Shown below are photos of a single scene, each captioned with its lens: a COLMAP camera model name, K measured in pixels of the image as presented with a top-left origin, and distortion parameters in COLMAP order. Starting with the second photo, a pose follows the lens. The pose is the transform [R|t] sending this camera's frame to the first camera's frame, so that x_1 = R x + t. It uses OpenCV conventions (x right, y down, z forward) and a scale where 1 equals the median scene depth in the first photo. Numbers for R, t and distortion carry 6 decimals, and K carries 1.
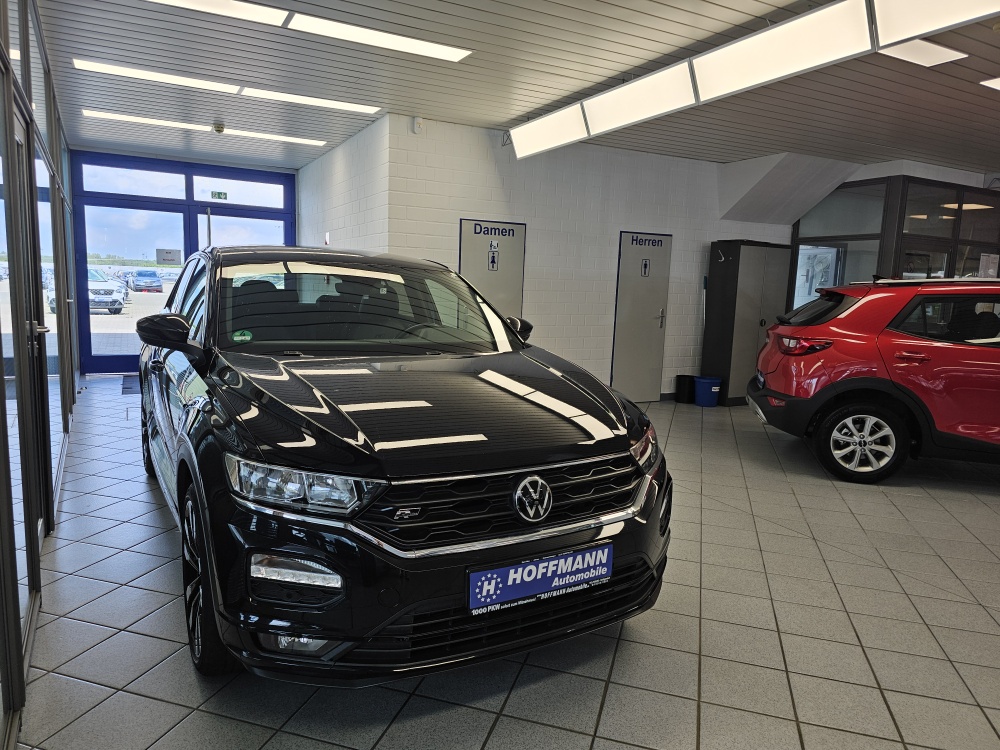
lens RADIAL K [[684.3, 0, 500.3], [0, 684.3, 391.6], [0, 0, 1]] dist [0.043522, -0.053041]
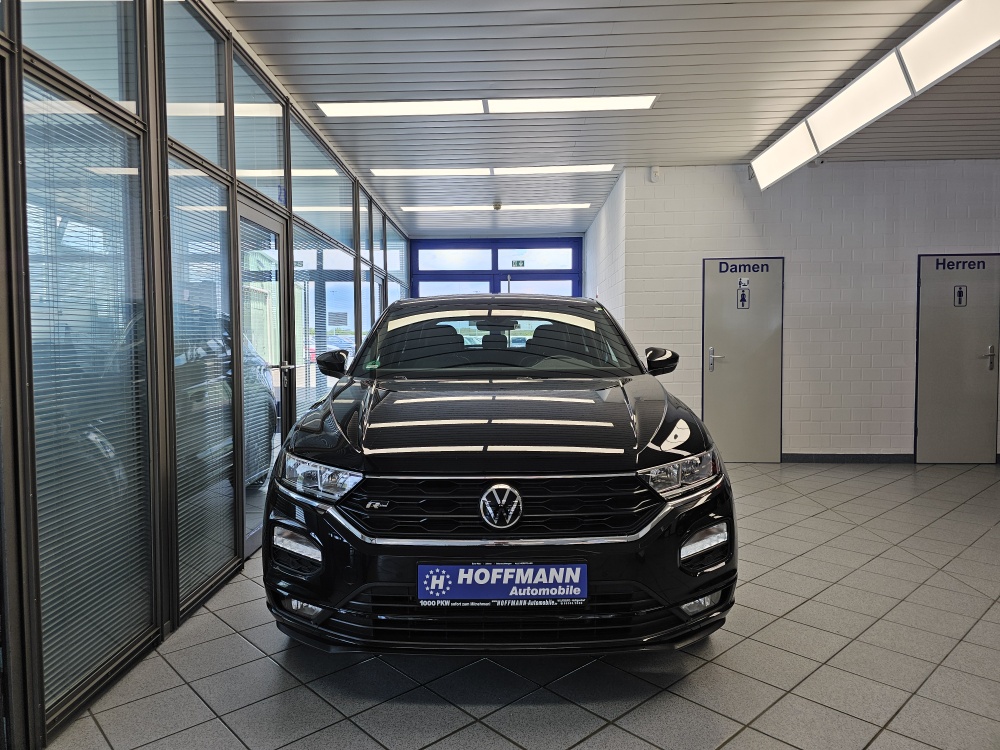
lens RADIAL K [[684.3, 0, 473.5], [0, 684.3, 372.7], [0, 0, 1]] dist [0.043522, -0.053041]
pose [[0.856315, -0.018330, -0.516128, 0.528347], [-0.039468, 0.994125, -0.100787, 0.059935], [0.514943, 0.106676, 0.850561, 0.075806]]
